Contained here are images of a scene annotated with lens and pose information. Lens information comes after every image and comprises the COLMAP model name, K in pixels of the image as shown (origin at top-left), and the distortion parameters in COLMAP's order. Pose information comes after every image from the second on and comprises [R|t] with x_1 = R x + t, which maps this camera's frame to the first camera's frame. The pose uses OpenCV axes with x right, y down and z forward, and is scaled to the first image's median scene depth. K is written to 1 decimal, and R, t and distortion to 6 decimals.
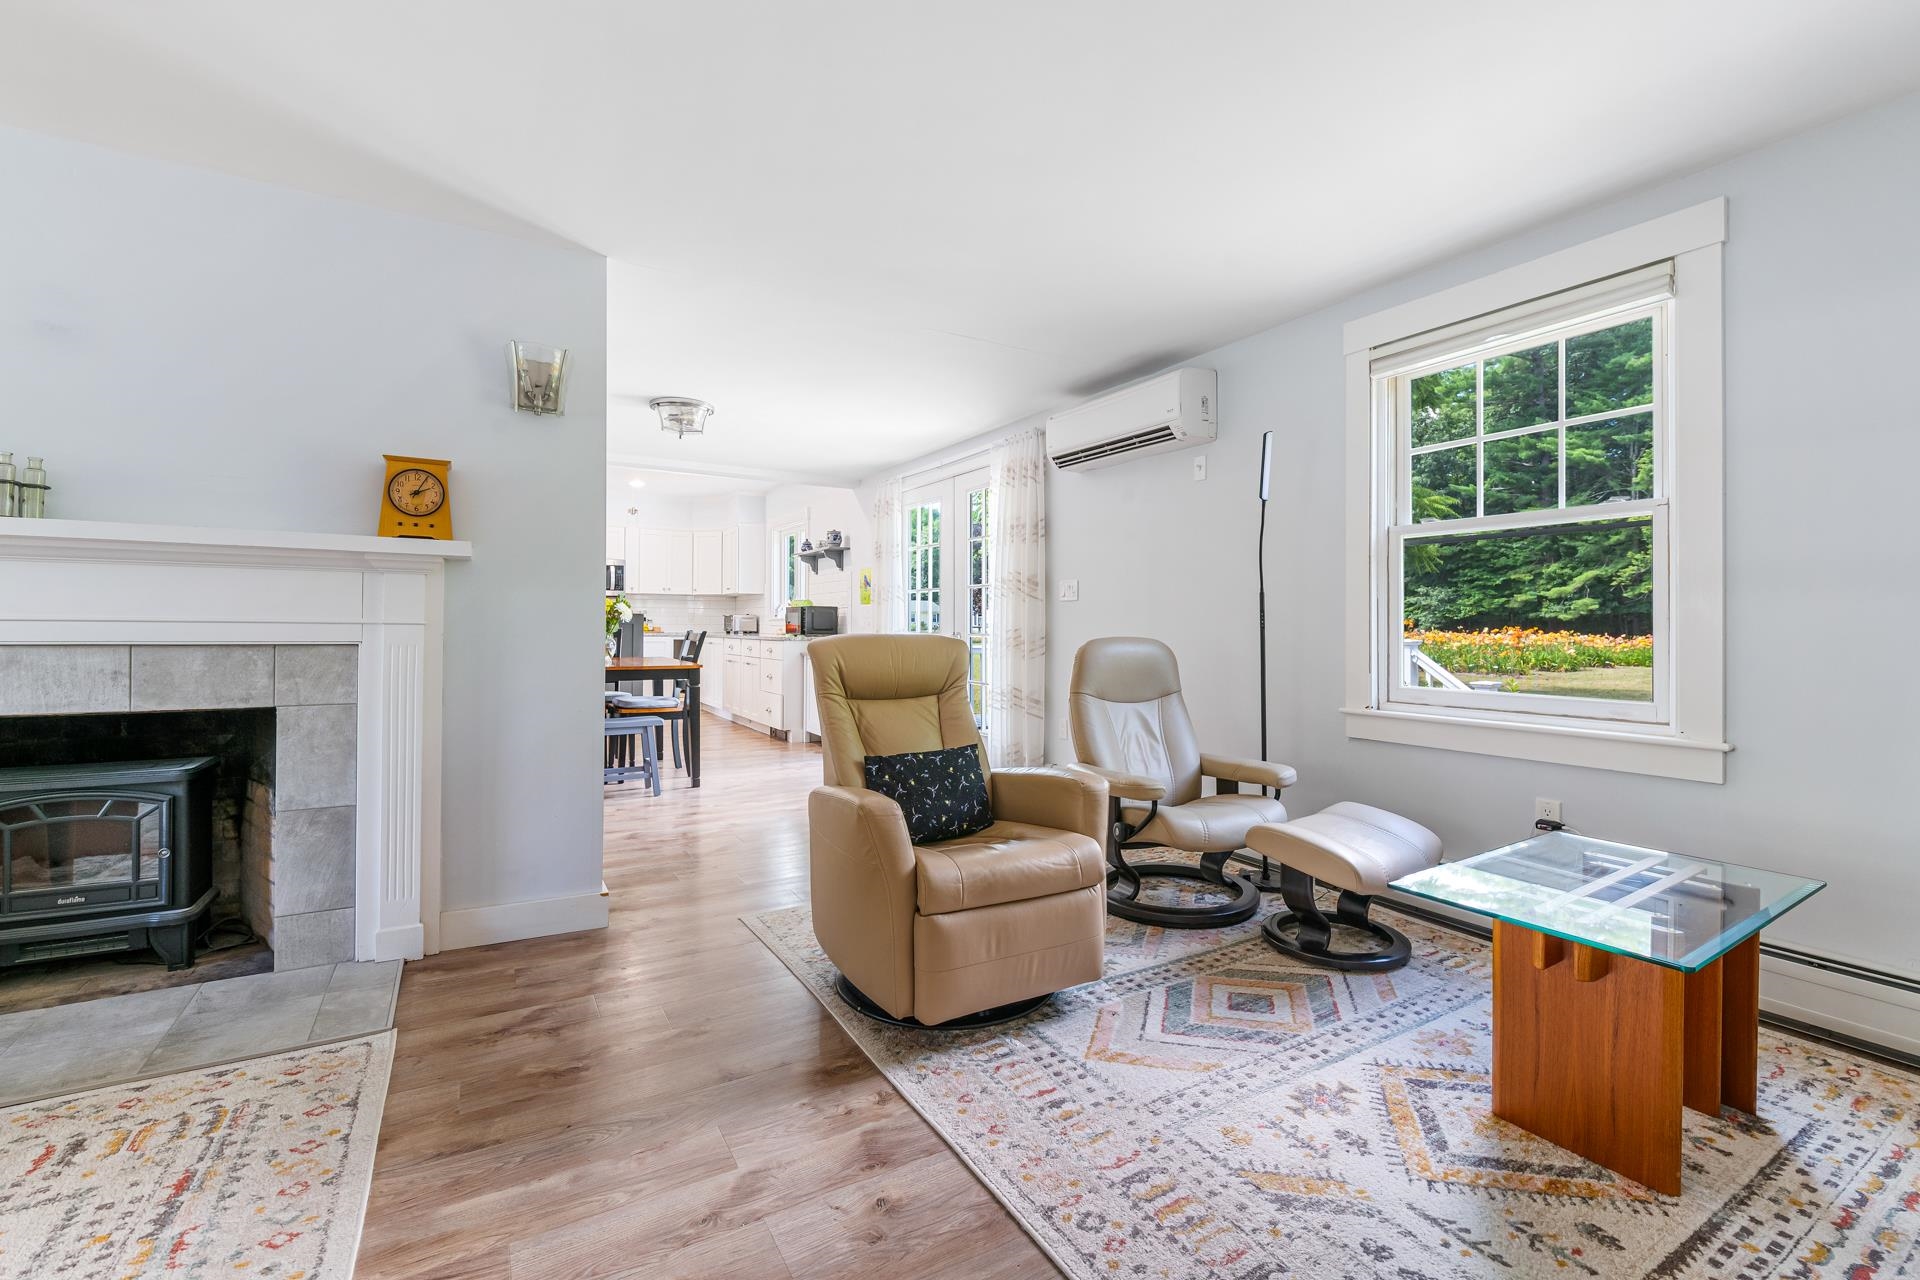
lens RADIAL K [[823.1, 0, 962.0], [0, 823.1, 625.7], [0, 0, 1]] dist [0.001738, -0.005675]
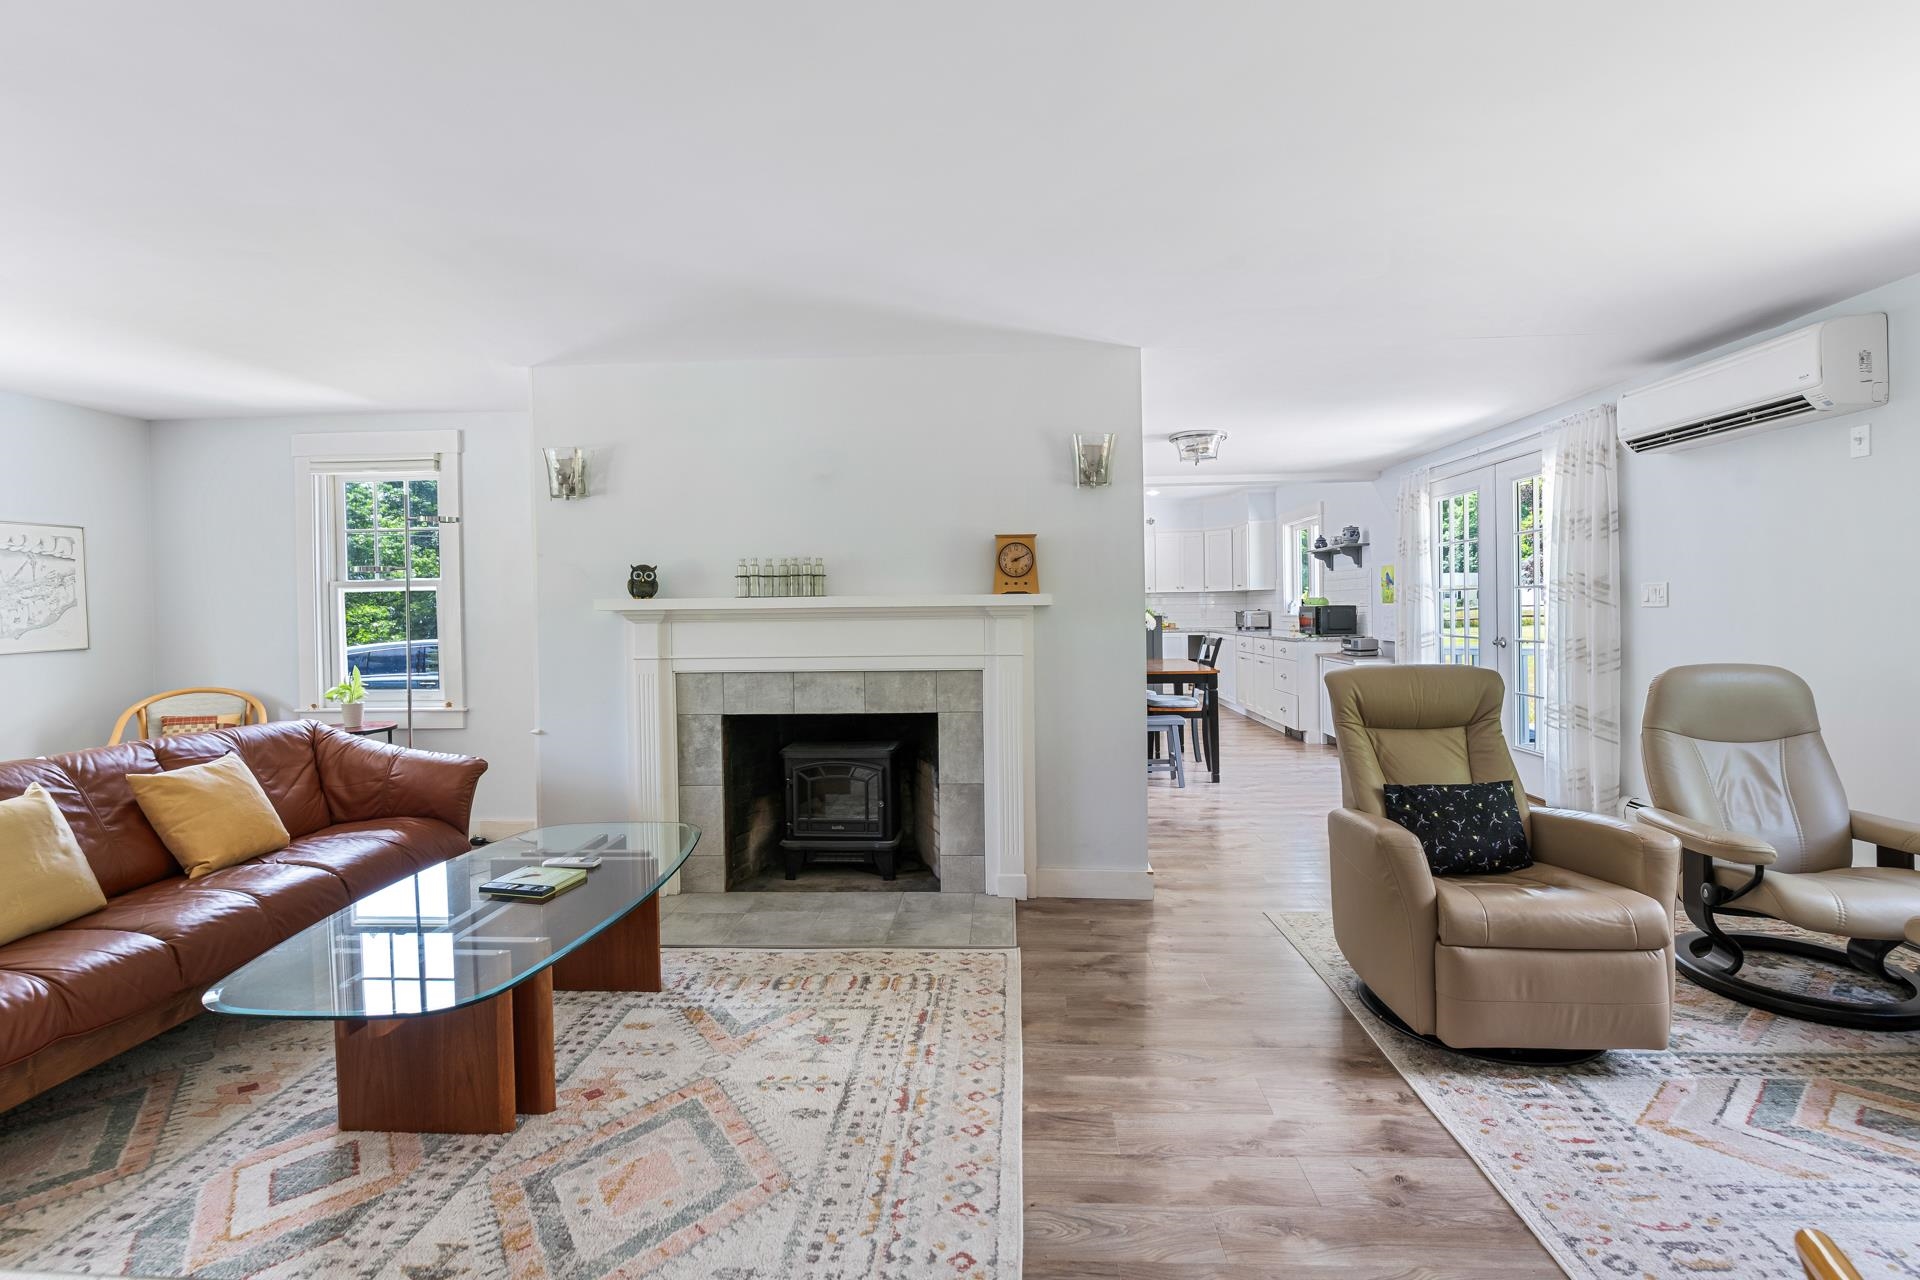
lens RADIAL K [[823.1, 0, 964.8], [0, 823.1, 625.5], [0, 0, 1]] dist [0.001738, -0.005675]
pose [[0.828040, -0.010638, -0.560568, 0.031451], [0.022296, 0.999654, 0.013963, -0.073113], [0.560225, -0.024061, 0.827991, -0.179675]]
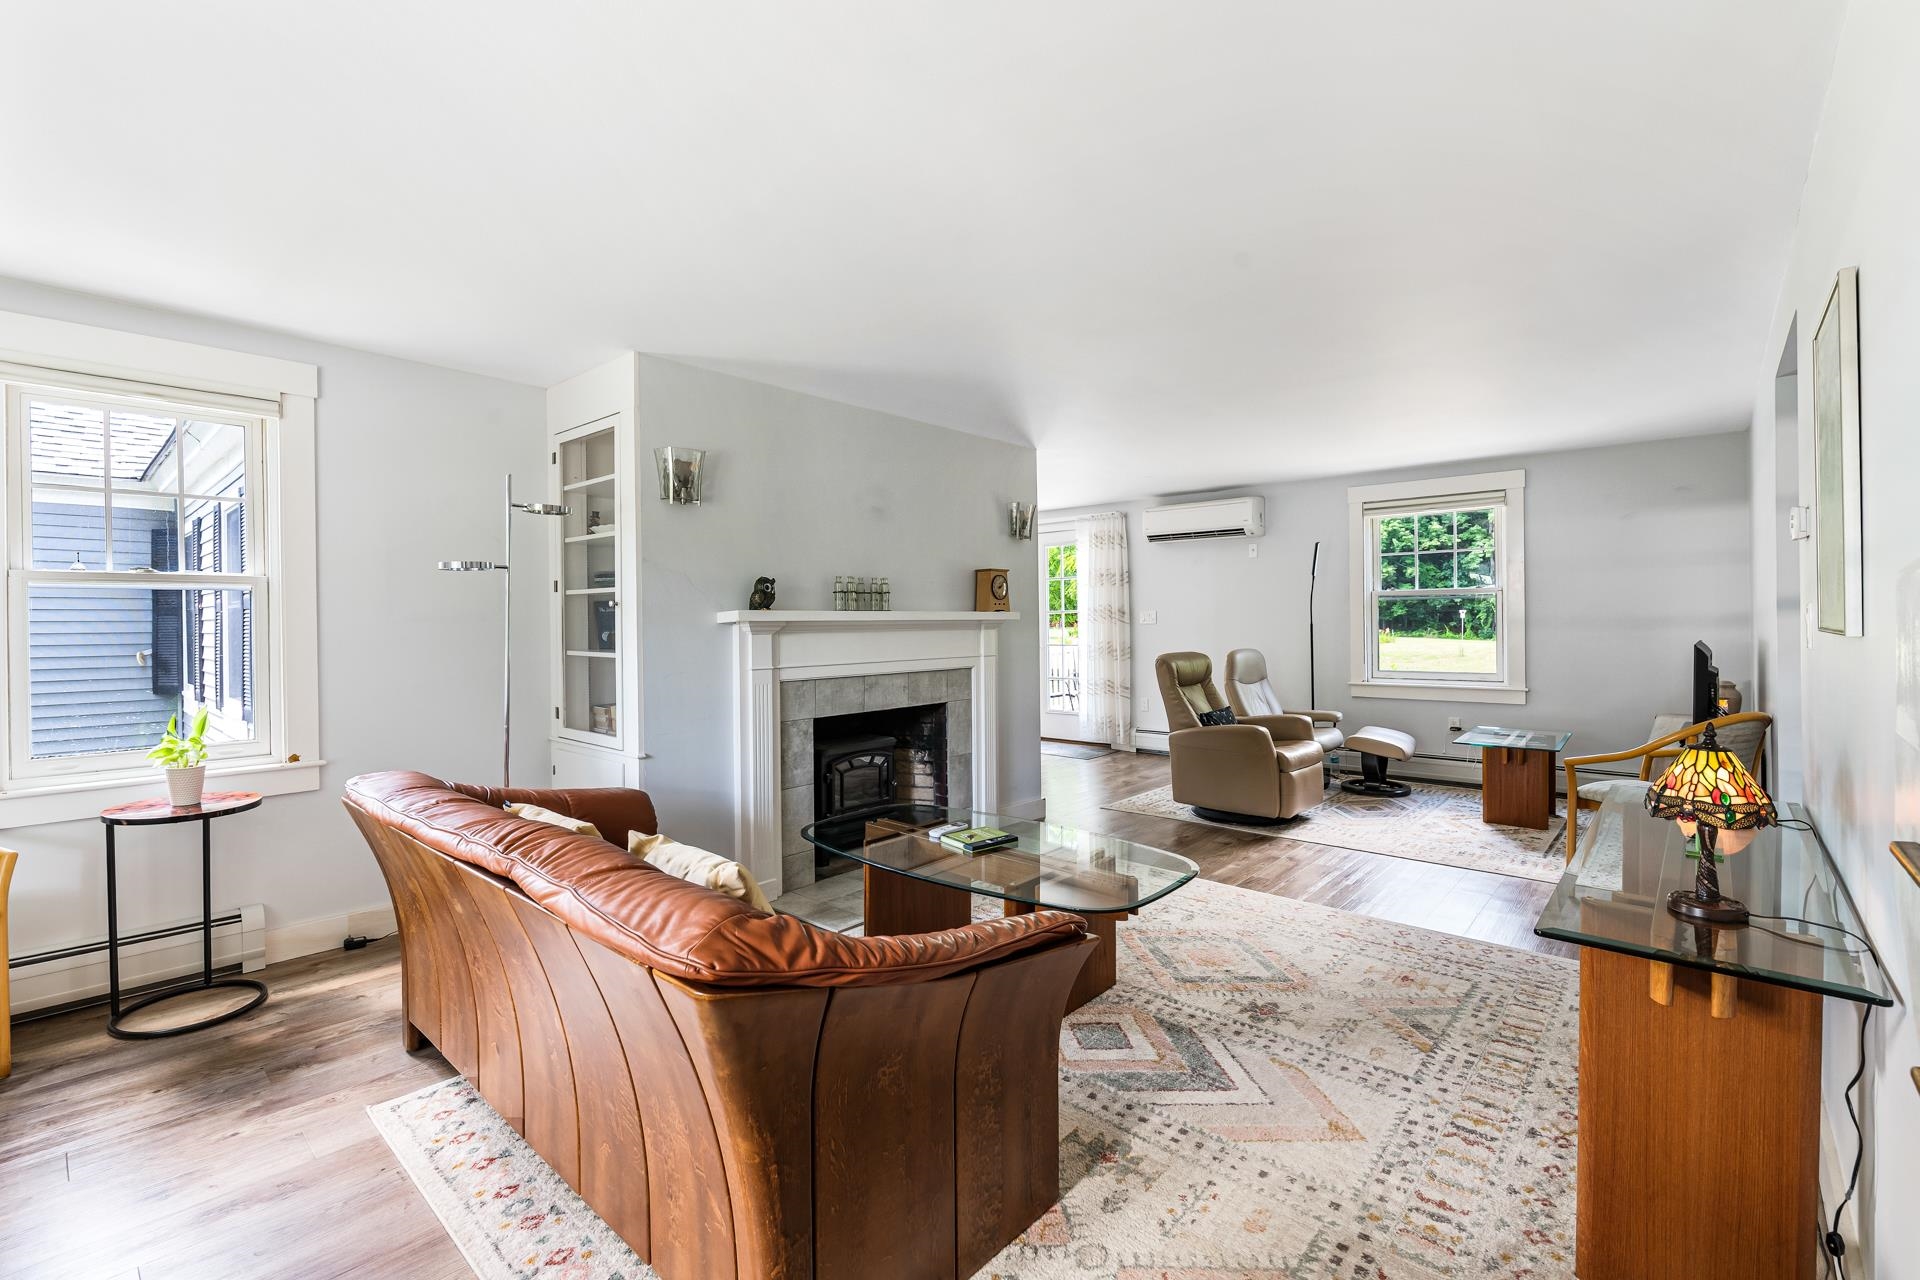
lens RADIAL K [[823.1, 0, 966.9], [0, 823.1, 629.5], [0, 0, 1]] dist [0.001738, -0.005675]
pose [[0.954697, -0.022215, 0.296748, -1.283749], [0.019059, 0.999727, 0.013524, -0.089757], [-0.296968, -0.007256, 0.954860, -0.792423]]
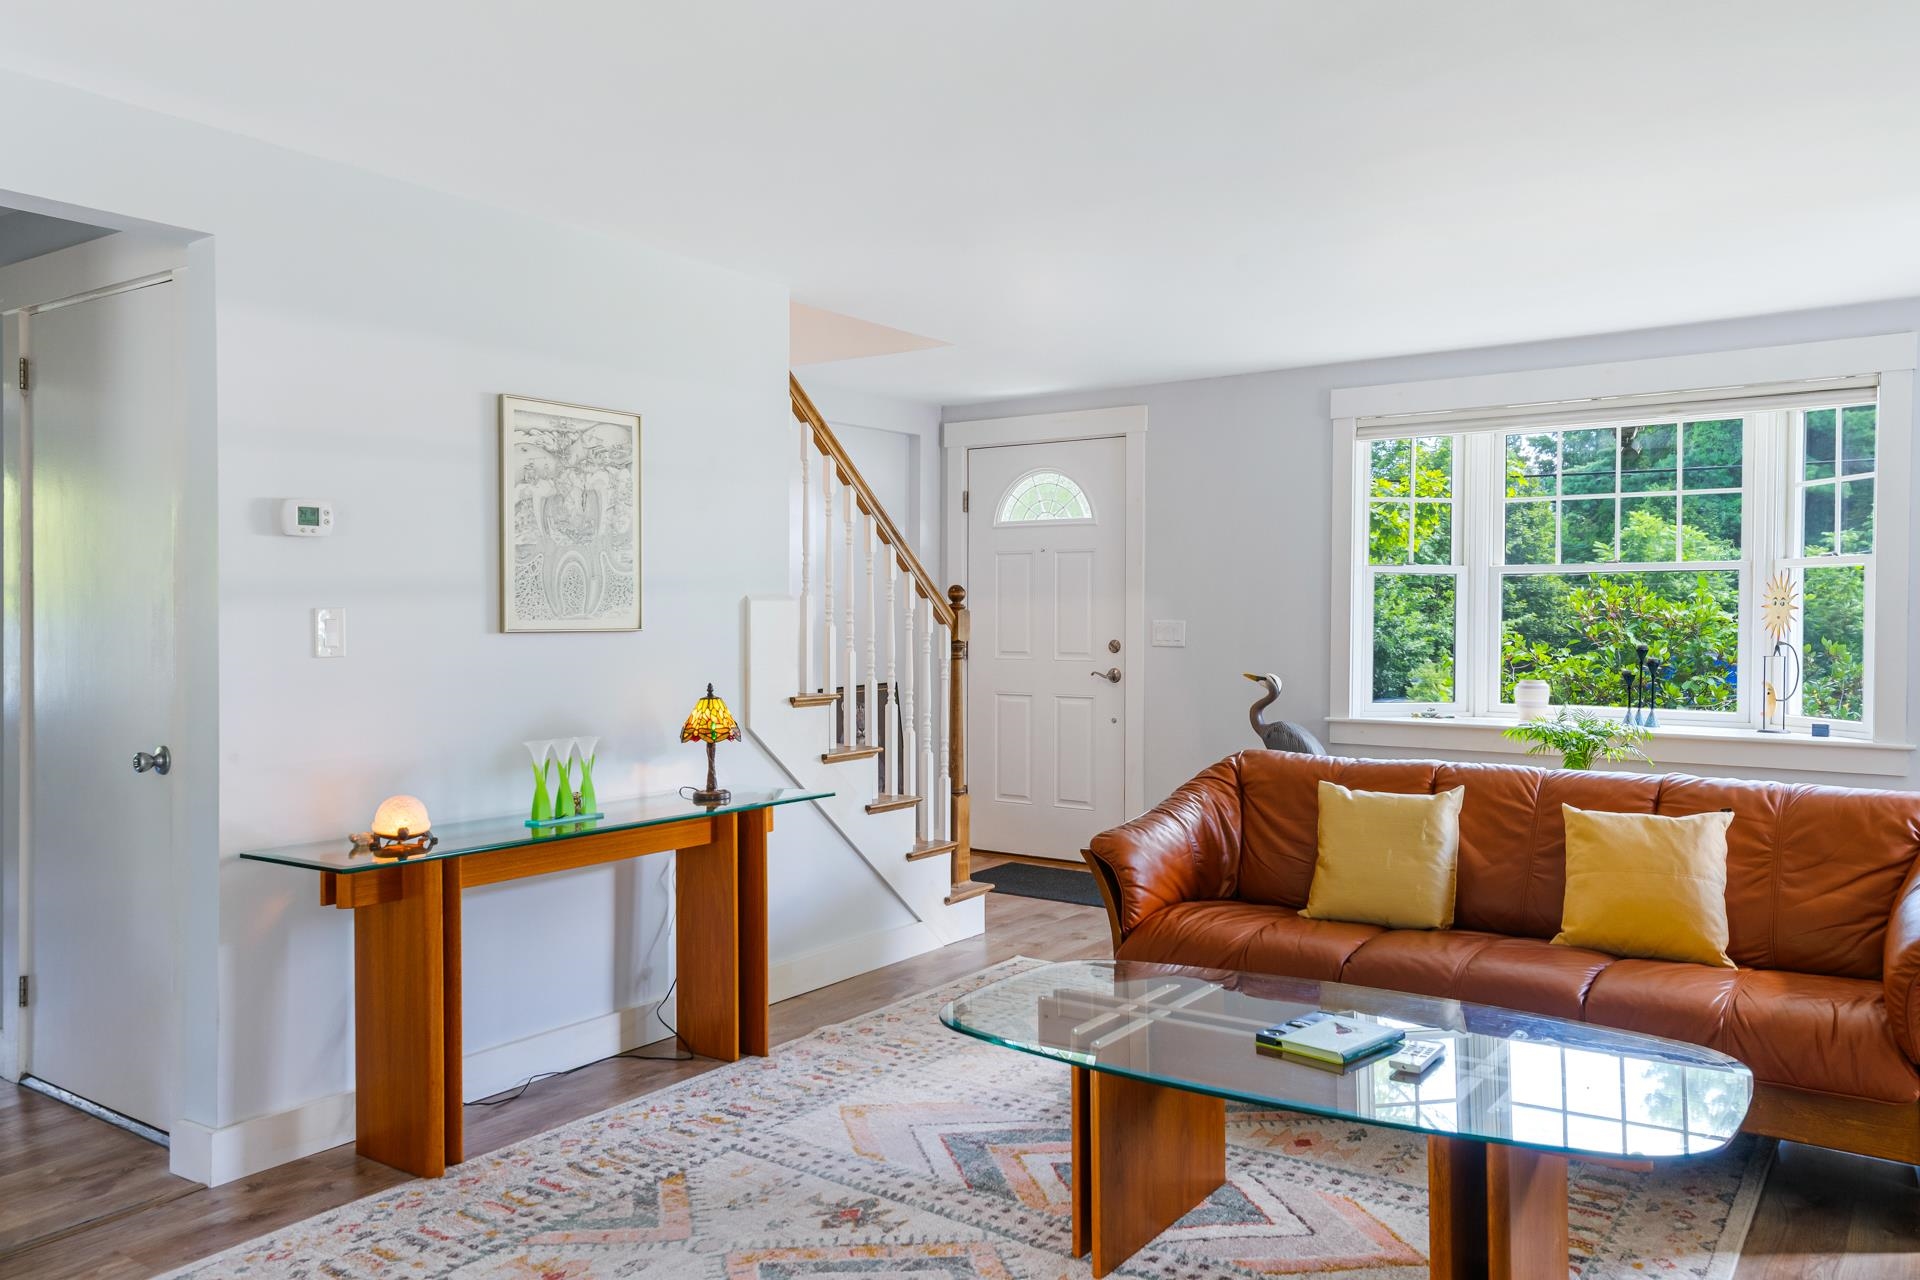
lens RADIAL K [[1423.0, 0, 979.2], [0, 1423.0, 637.6], [0, 0, 1]] dist [0.025377, 0.005197]
pose [[-0.912775, -0.001955, -0.408458, -0.248083], [-0.008476, 0.999864, 0.014156, -0.084452], [0.408375, 0.016384, -0.912667, 1.188519]]
